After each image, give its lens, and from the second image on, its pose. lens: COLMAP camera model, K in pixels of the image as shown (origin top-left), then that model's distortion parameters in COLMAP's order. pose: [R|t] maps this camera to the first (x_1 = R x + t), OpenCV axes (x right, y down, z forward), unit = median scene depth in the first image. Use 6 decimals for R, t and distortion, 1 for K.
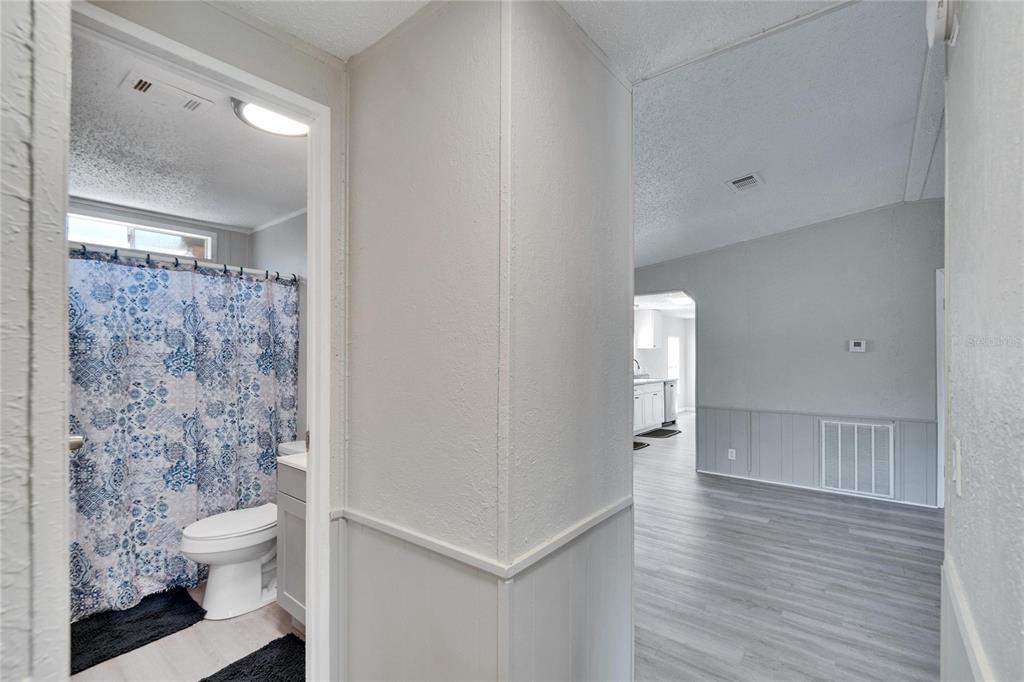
lens RADIAL K [[457.7, 0, 511.8], [0, 457.7, 354.3], [0, 0, 1]] dist [-0.000659, -0.000044]
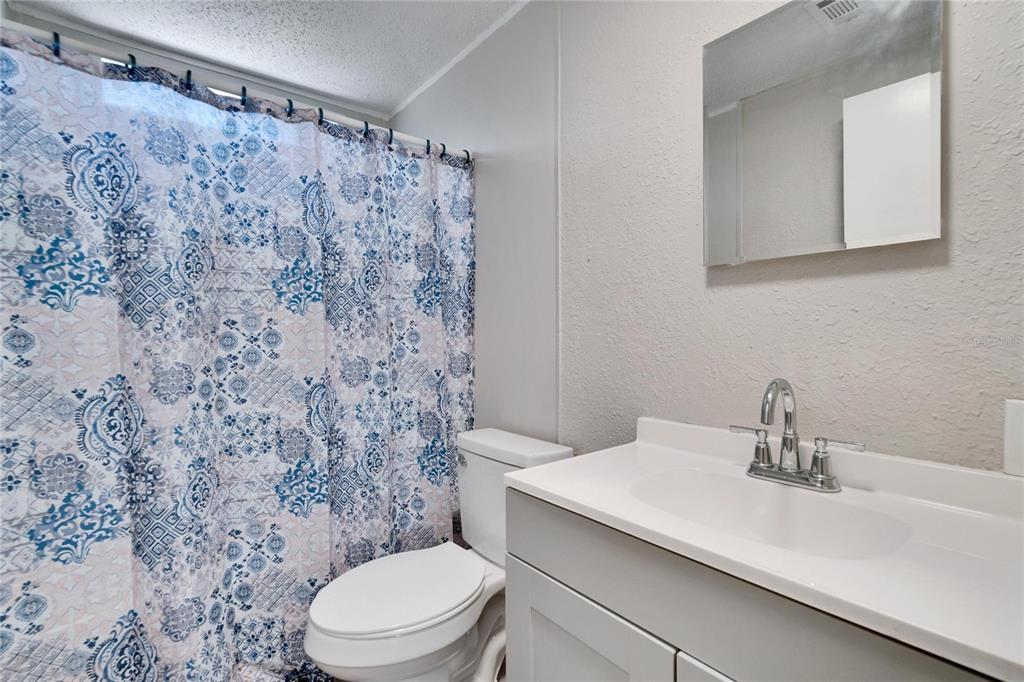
lens RADIAL K [[457.7, 0, 514.1], [0, 457.7, 341.5], [0, 0, 1]] dist [-0.000659, -0.000044]
pose [[0.982455, -0.007248, -0.186361, -0.369469], [0.010380, 0.999821, 0.015835, 0.081037], [0.186213, -0.017492, 0.982354, 0.506881]]
